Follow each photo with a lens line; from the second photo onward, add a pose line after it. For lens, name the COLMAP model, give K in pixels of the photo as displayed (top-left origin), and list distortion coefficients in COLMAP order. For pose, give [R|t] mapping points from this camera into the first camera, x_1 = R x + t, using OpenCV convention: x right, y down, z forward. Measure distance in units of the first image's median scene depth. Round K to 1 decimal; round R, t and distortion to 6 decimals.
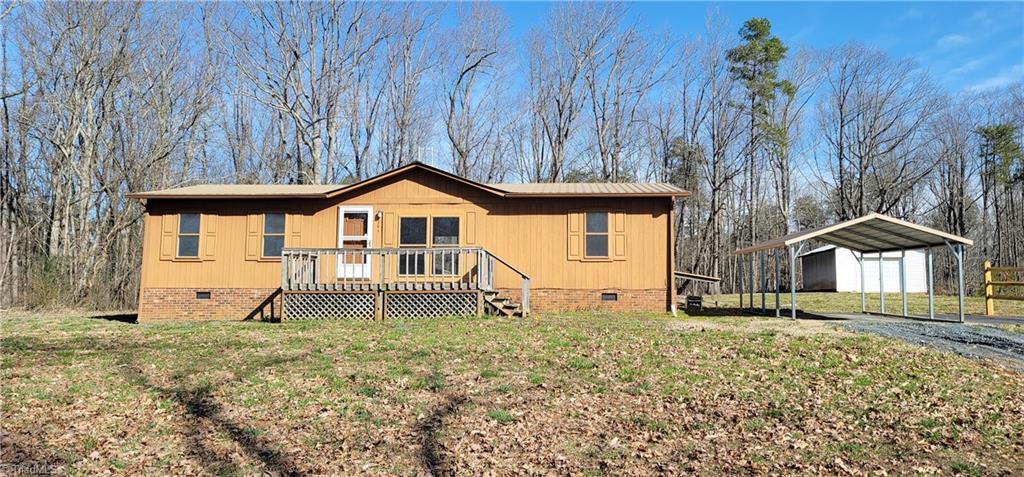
lens RADIAL K [[744.0, 0, 517.9], [0, 744.0, 230.1], [0, 0, 1]] dist [0.064445, -0.031833]
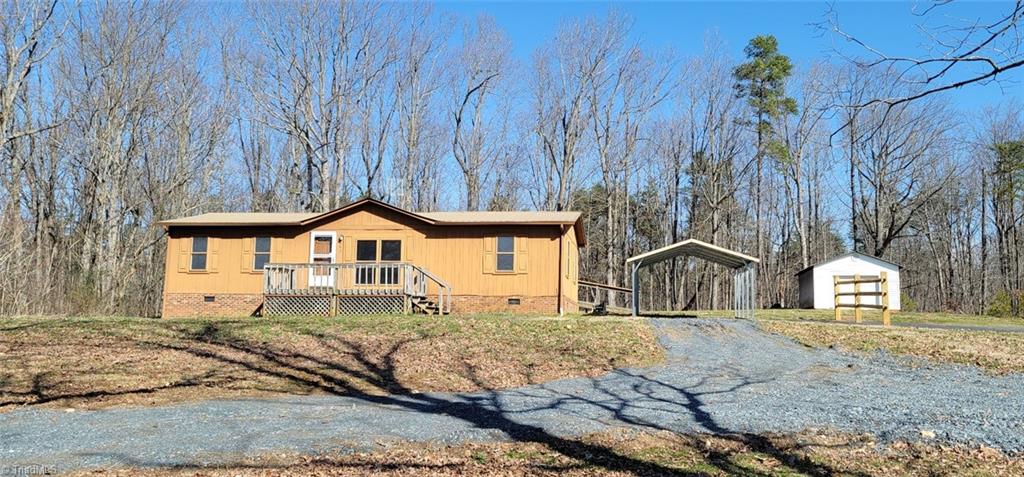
lens RADIAL K [[846.4, 0, 517.5], [0, 846.4, 236.2], [0, 0, 1]] dist [0.055967, -0.000877]
pose [[0.997583, 0.001075, -0.069482, 0.223737], [-0.001878, 0.999932, -0.011495, -0.007311], [0.069465, 0.011597, 0.997517, -0.454094]]
